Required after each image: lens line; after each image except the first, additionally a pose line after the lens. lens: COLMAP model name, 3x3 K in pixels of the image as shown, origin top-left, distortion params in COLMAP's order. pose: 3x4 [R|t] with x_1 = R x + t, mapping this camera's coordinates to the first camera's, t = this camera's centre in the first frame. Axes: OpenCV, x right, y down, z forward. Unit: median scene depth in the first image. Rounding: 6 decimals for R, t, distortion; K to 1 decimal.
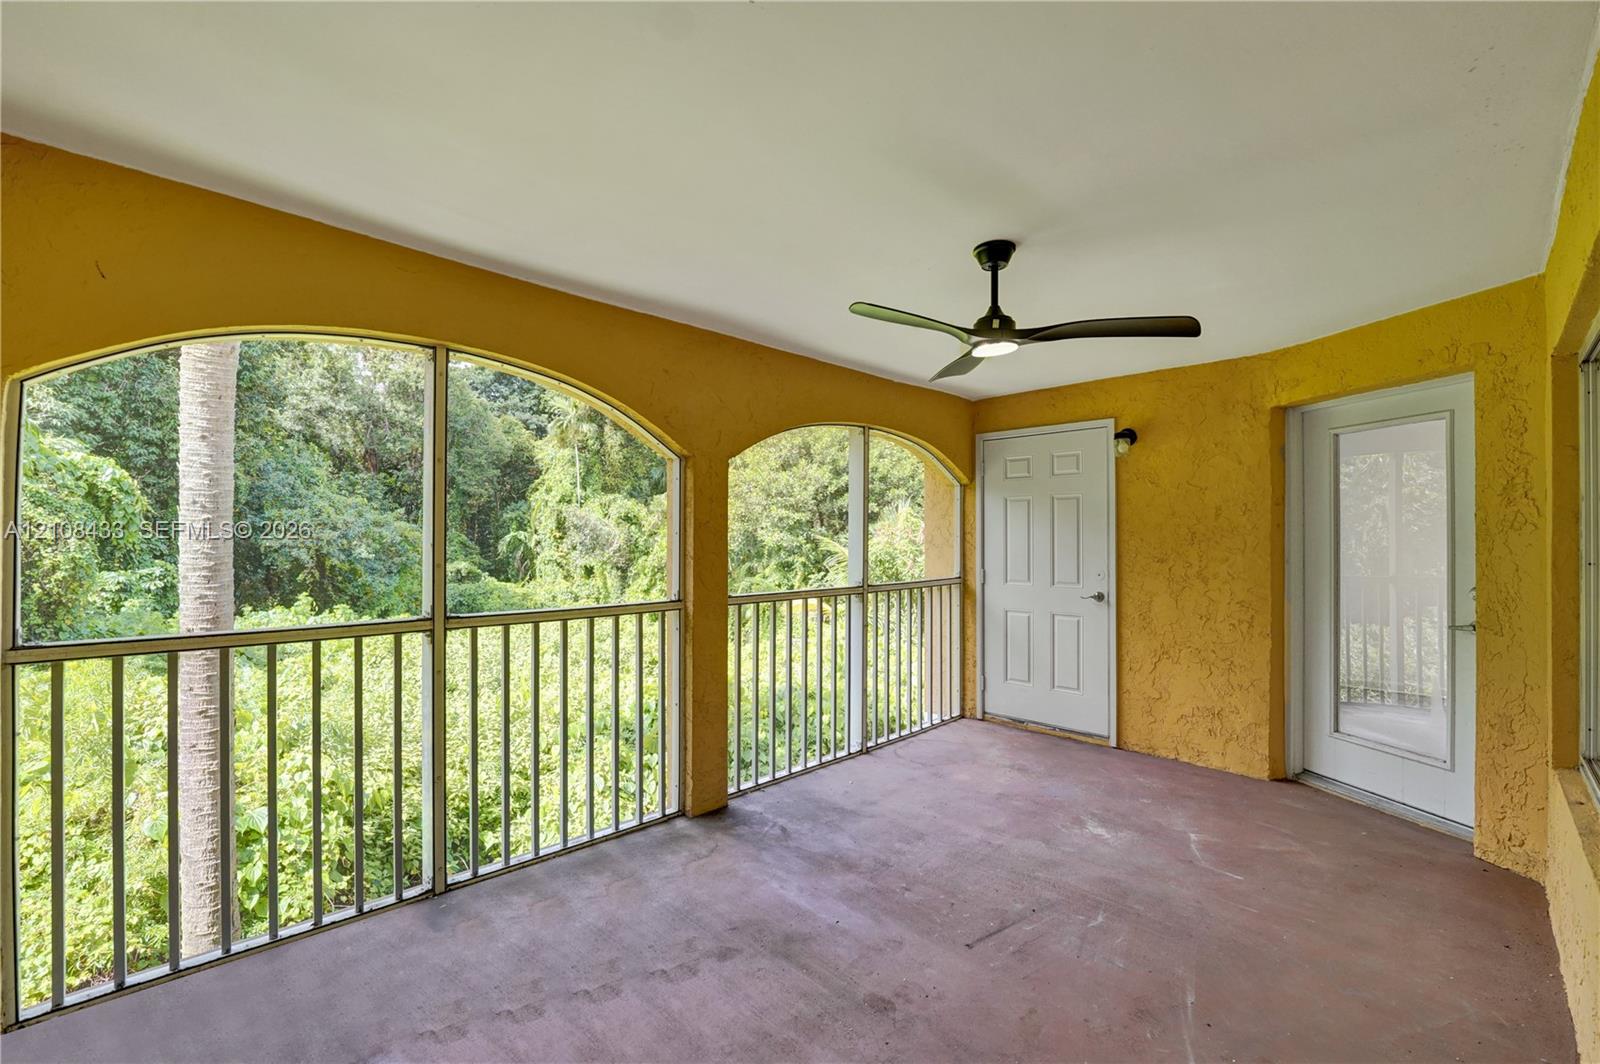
lens RADIAL K [[689.4, 0, 800.0], [0, 689.4, 532.0], [0, 0, 1]] dist [-0.021532, -0.000093]
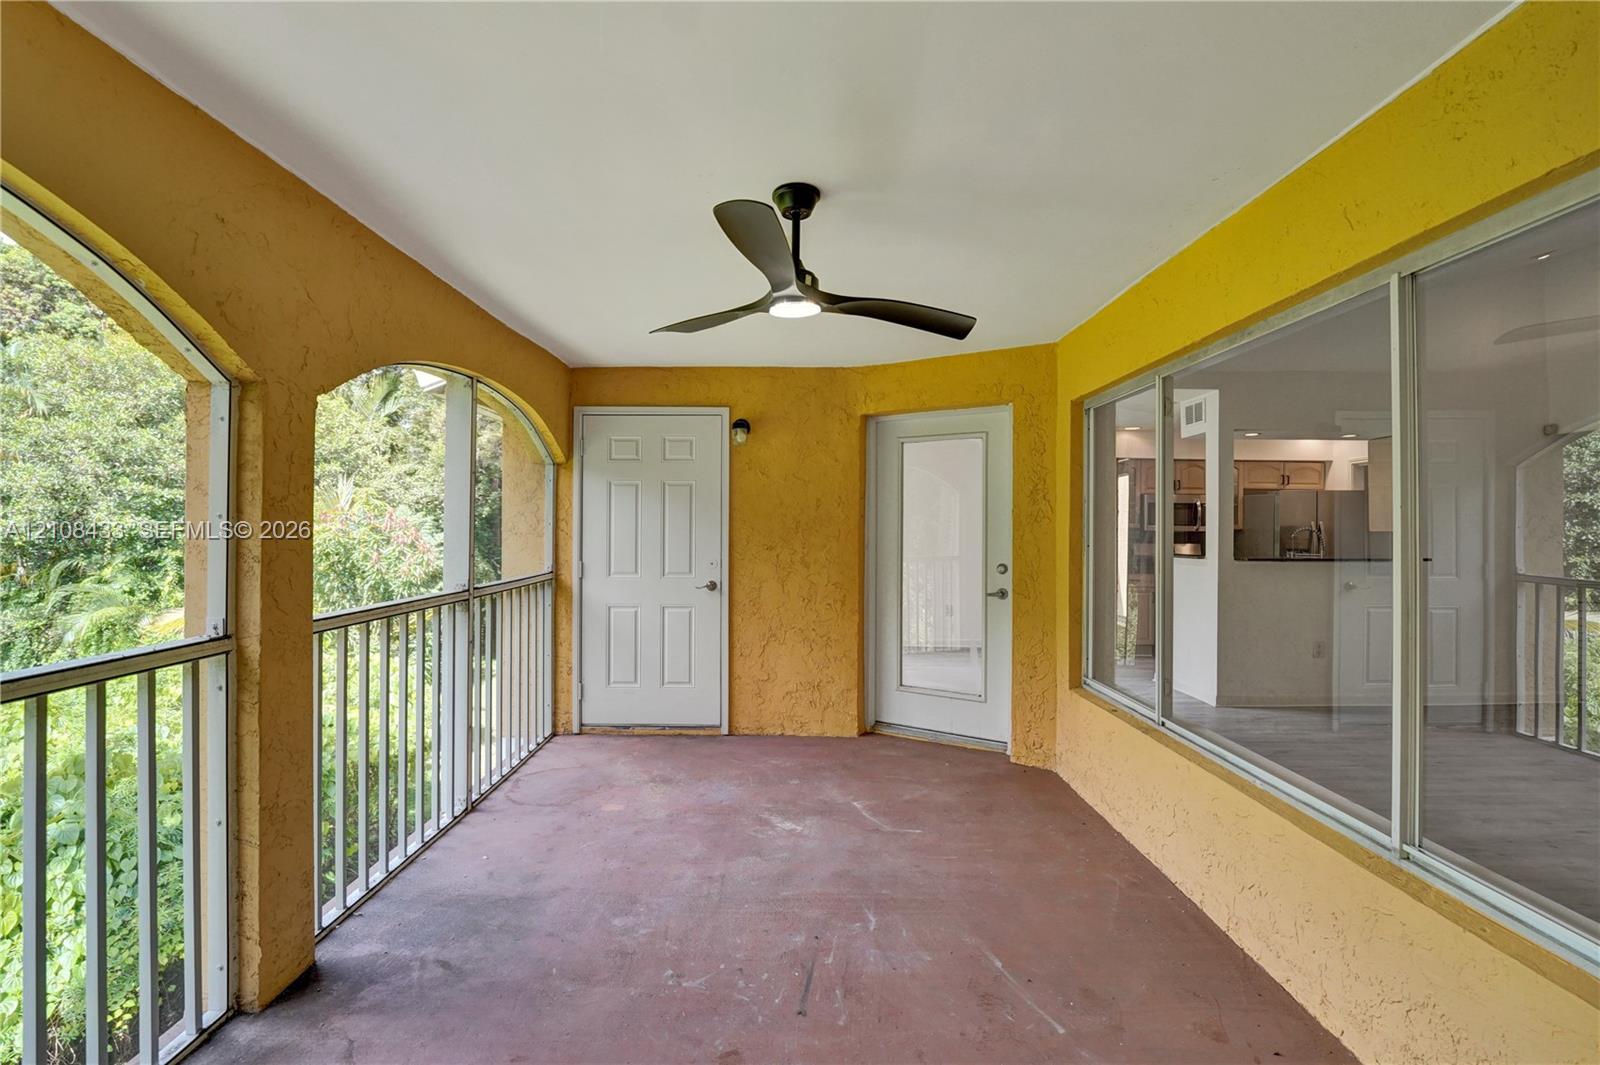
lens RADIAL K [[687.6, 0, 797.2], [0, 687.6, 522.2], [0, 0, 1]] dist [-0.020890, -0.000168]
pose [[0.702871, 0.007454, 0.711279, -0.195257], [-0.010240, 0.999948, -0.000361, 0.001851], [-0.711244, -0.007030, 0.702910, 0.231187]]
